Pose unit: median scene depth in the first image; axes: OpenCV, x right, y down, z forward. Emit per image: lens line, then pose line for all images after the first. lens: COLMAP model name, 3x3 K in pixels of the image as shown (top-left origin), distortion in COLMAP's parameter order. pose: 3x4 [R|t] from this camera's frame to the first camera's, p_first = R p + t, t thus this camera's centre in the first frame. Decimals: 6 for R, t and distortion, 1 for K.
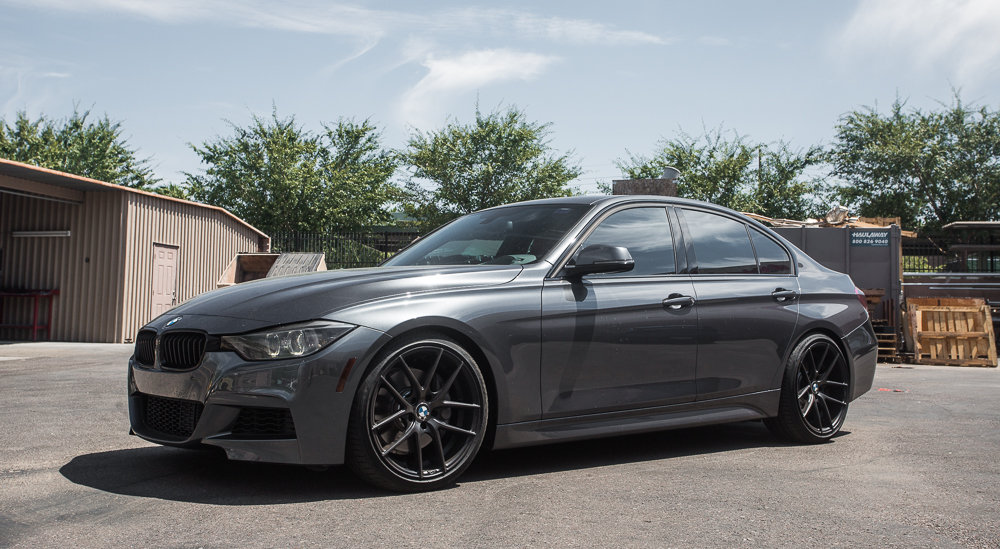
lens RADIAL K [[952.1, 0, 501.5], [0, 952.1, 245.1], [0, 0, 1]] dist [0.010153, 0.012383]
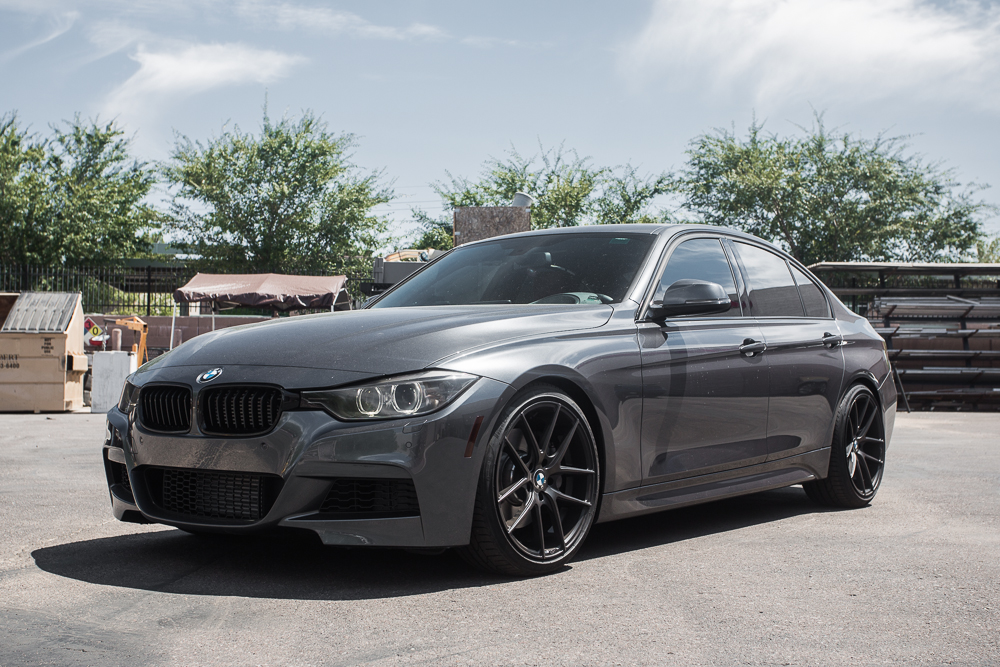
lens RADIAL K [[1158.0, 0, 500.0], [0, 1158.0, 333.5], [0, 0, 1]] dist [0.008990, 0.033234]
pose [[0.976954, -0.000304, 0.213450, -0.043475], [-0.008355, 0.999178, 0.039660, 0.001044], [-0.213286, -0.040530, 0.976149, 0.003519]]
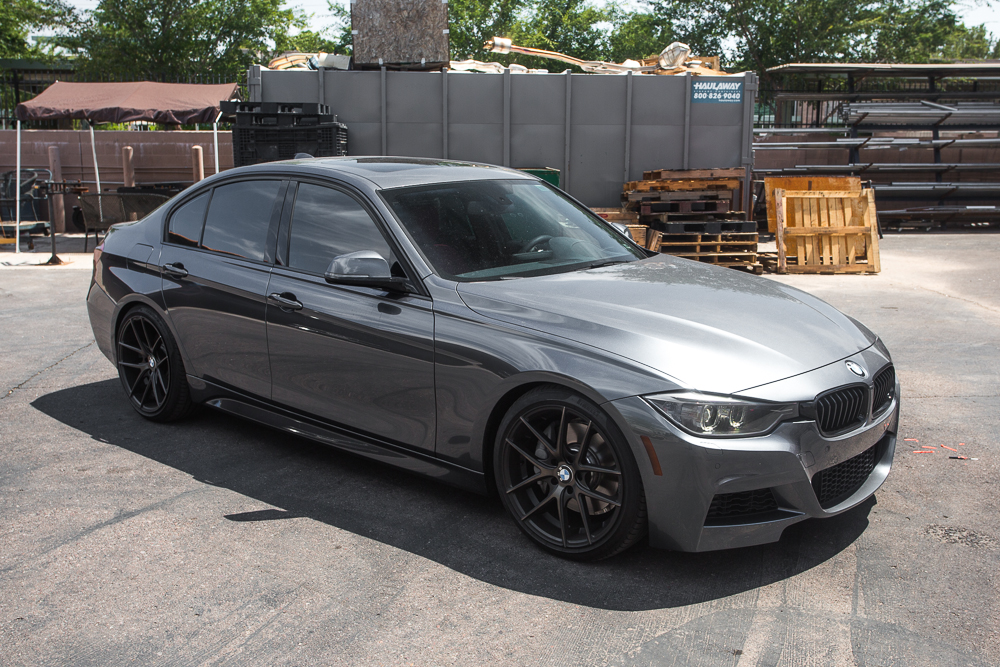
lens RADIAL K [[1022.9, 0, 499.0], [0, 1022.9, 365.7], [0, 0, 1]] dist [0.006093, -0.008503]
pose [[0.966358, -0.066091, 0.248563, 0.017317], [-0.003734, 0.962714, 0.270495, -0.011108], [-0.257173, -0.262323, 0.930080, 0.191334]]
